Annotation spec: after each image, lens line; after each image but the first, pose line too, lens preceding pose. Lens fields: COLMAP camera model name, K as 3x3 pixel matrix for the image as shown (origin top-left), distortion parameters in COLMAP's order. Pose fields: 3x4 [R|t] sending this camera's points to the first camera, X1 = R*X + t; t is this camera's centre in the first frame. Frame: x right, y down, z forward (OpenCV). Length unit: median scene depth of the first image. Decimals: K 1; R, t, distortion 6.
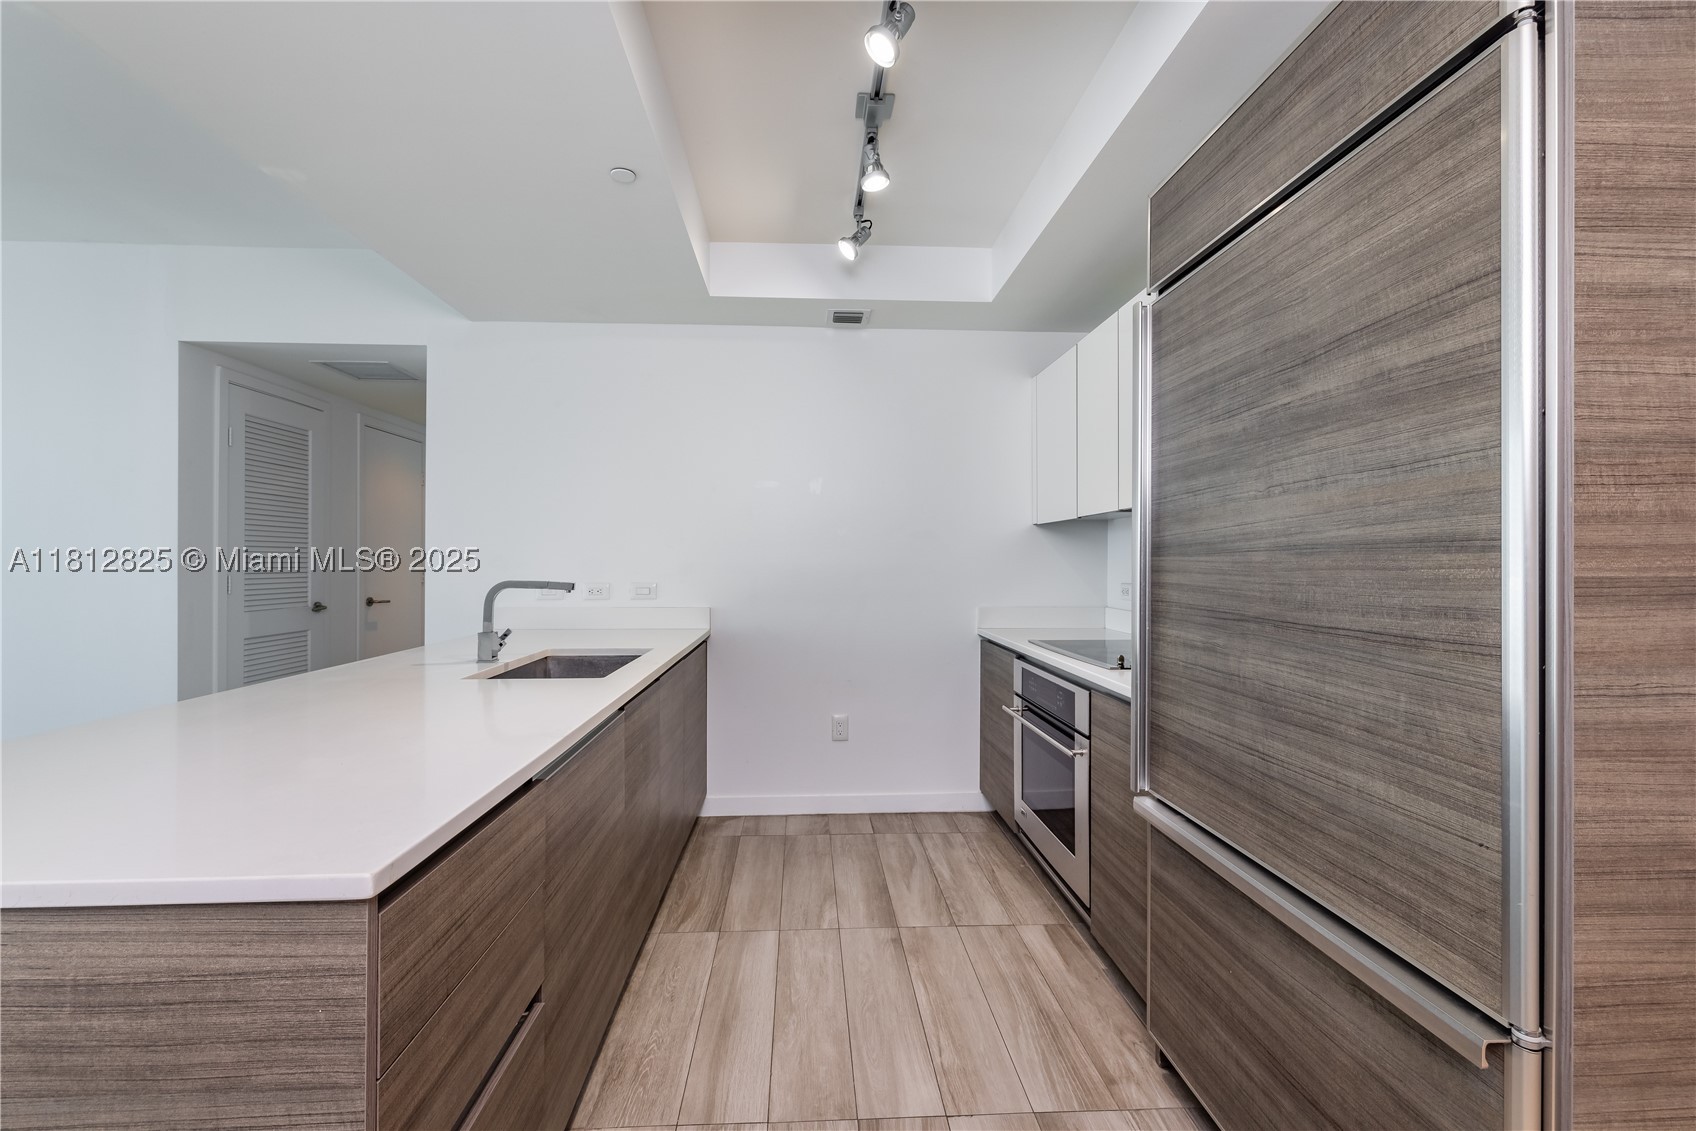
lens RADIAL K [[716.1, 0, 875.1], [0, 716.1, 560.8], [0, 0, 1]] dist [-0.006919, 0.000079]
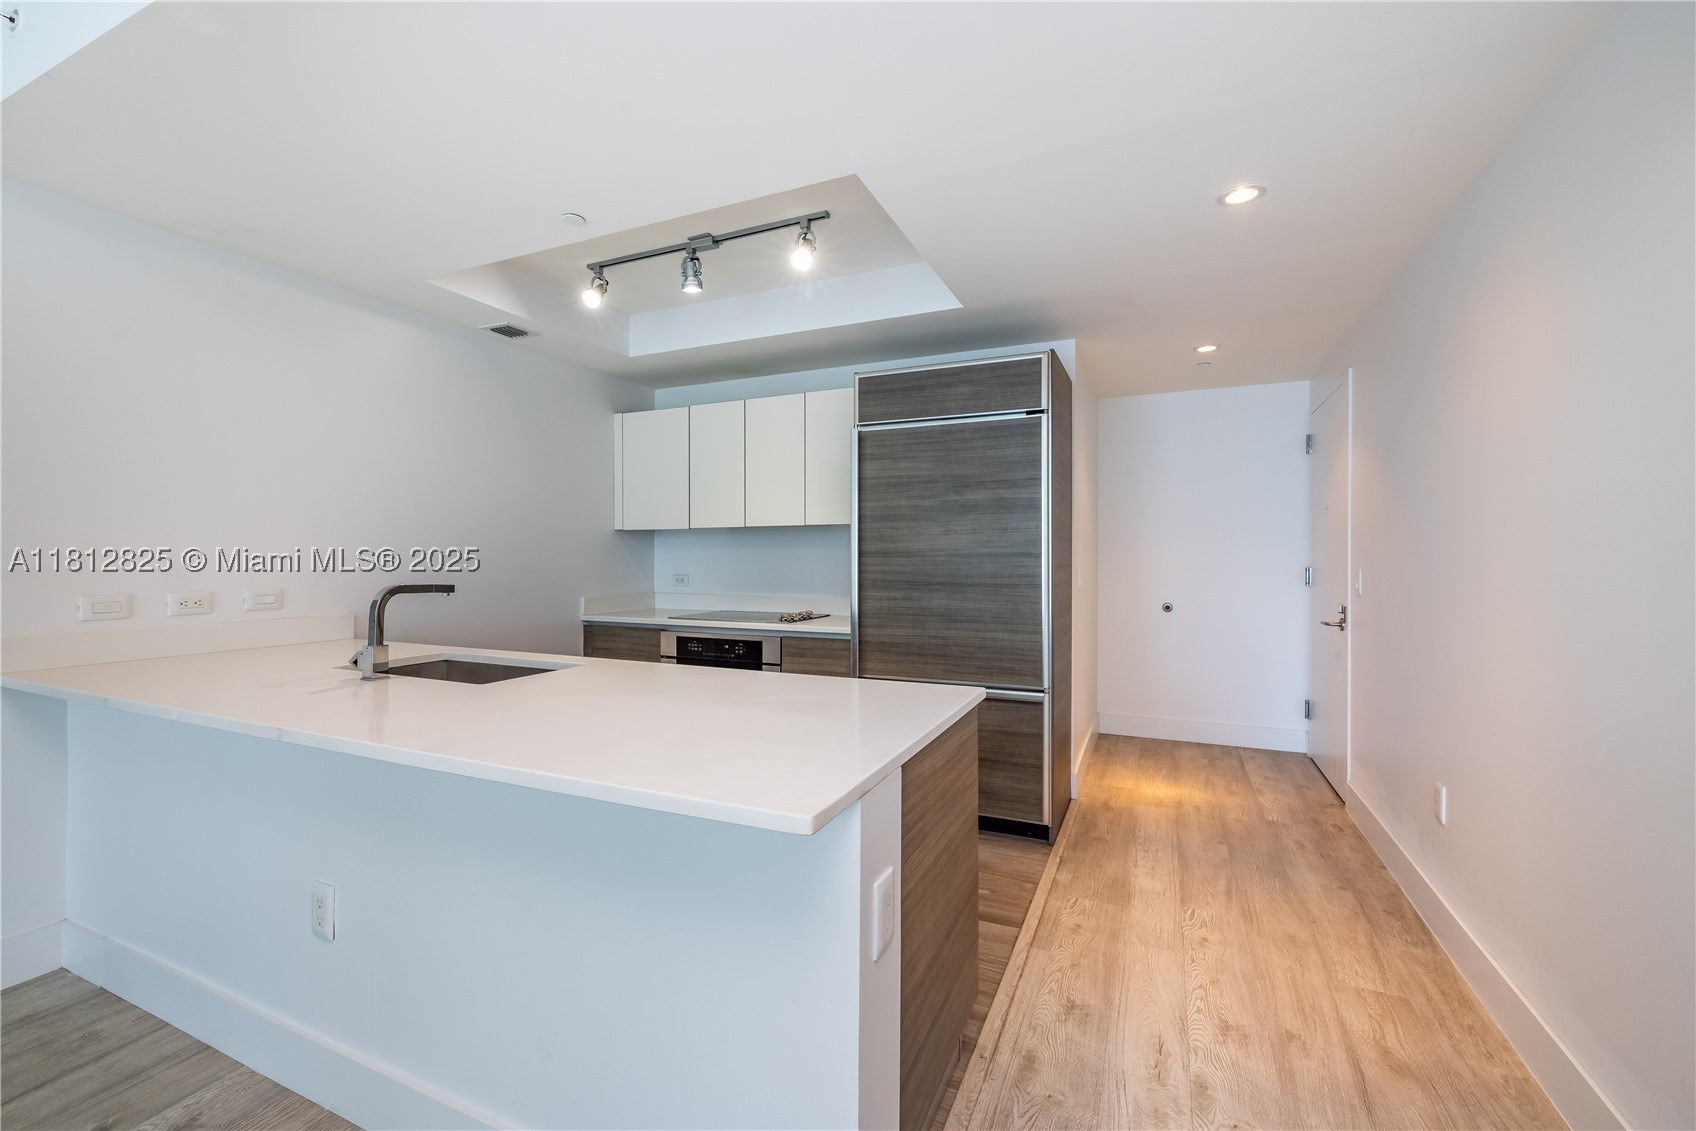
lens RADIAL K [[716.1, 0, 859.0], [0, 716.1, 558.6], [0, 0, 1]] dist [-0.006919, 0.000079]
pose [[0.481458, -0.005329, 0.876453, -1.326433], [0.000614, 0.999983, 0.005743, -0.014609], [-0.876469, -0.002227, 0.481453, 0.037003]]
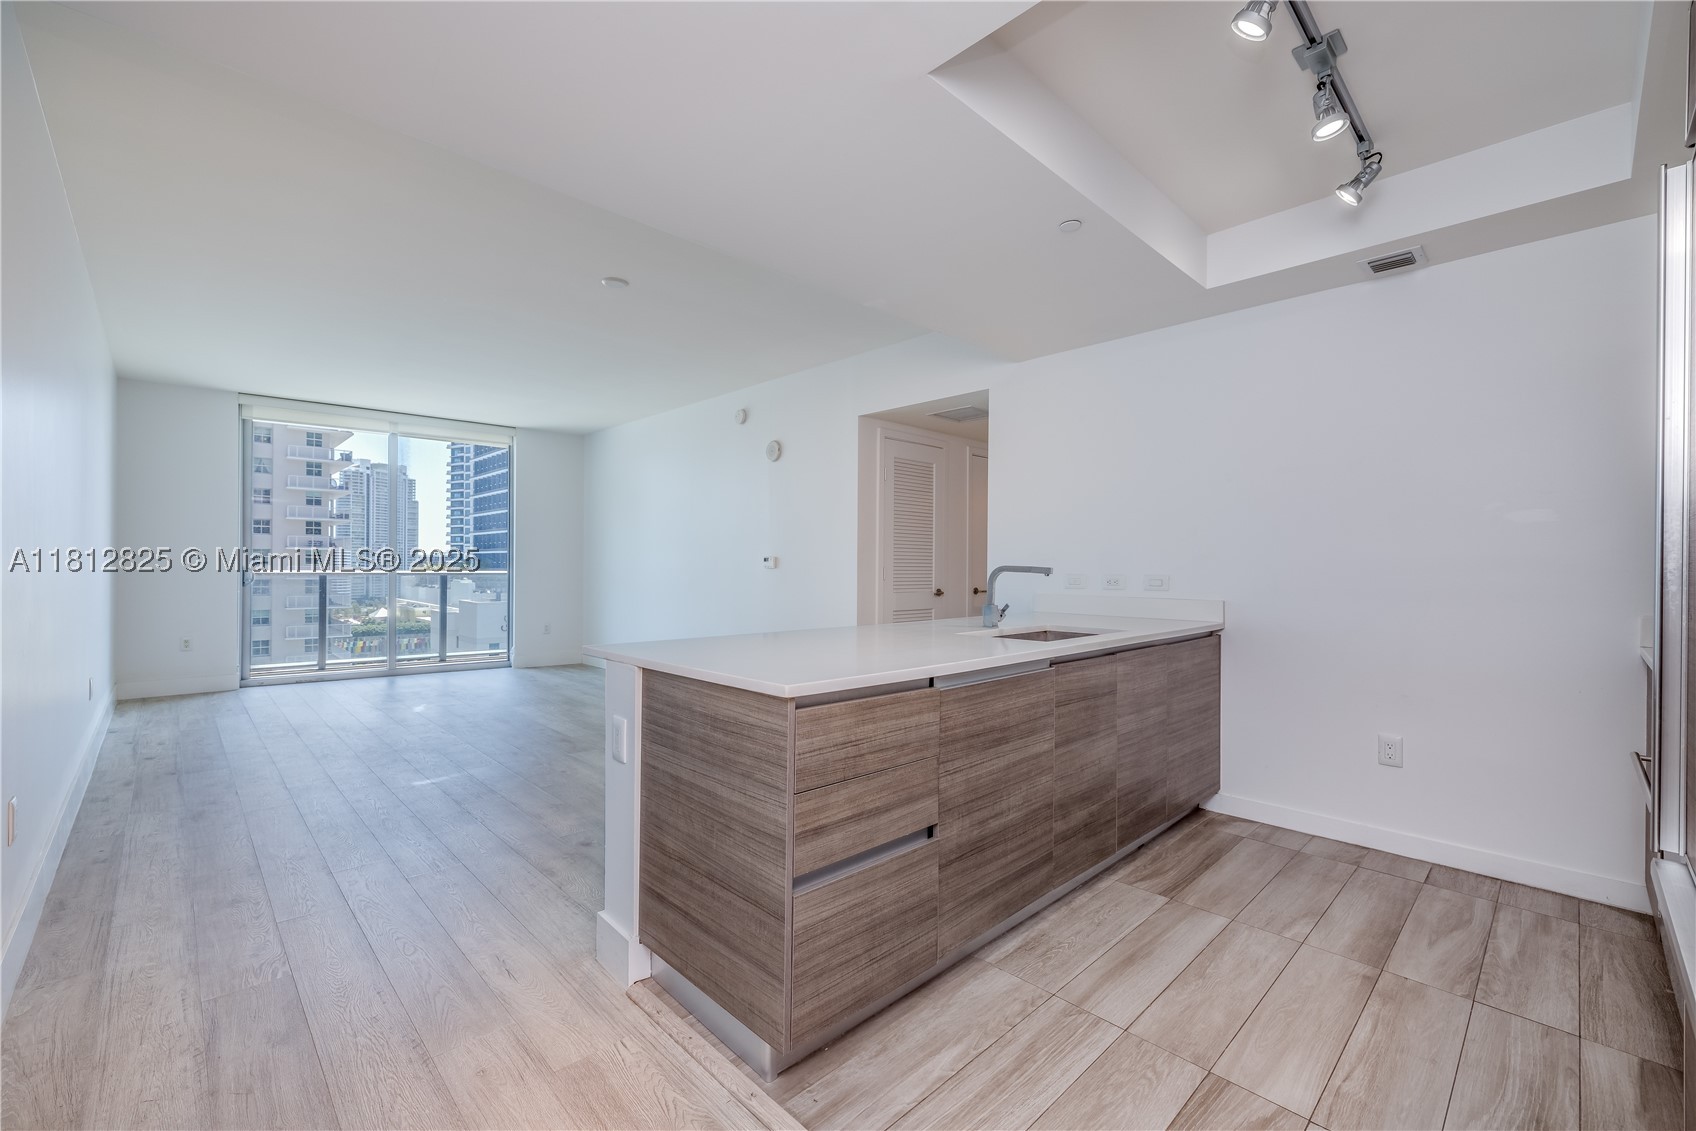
lens RADIAL K [[749.6, 0, 853.9], [0, 749.6, 564.6], [0, 0, 1]] dist [-0.002954, 0.000065]
pose [[0.644961, -0.003383, -0.764208, 0.439754], [-0.001920, 0.999980, -0.006047, 0.043106], [0.764213, 0.005368, 0.644942, -0.100486]]
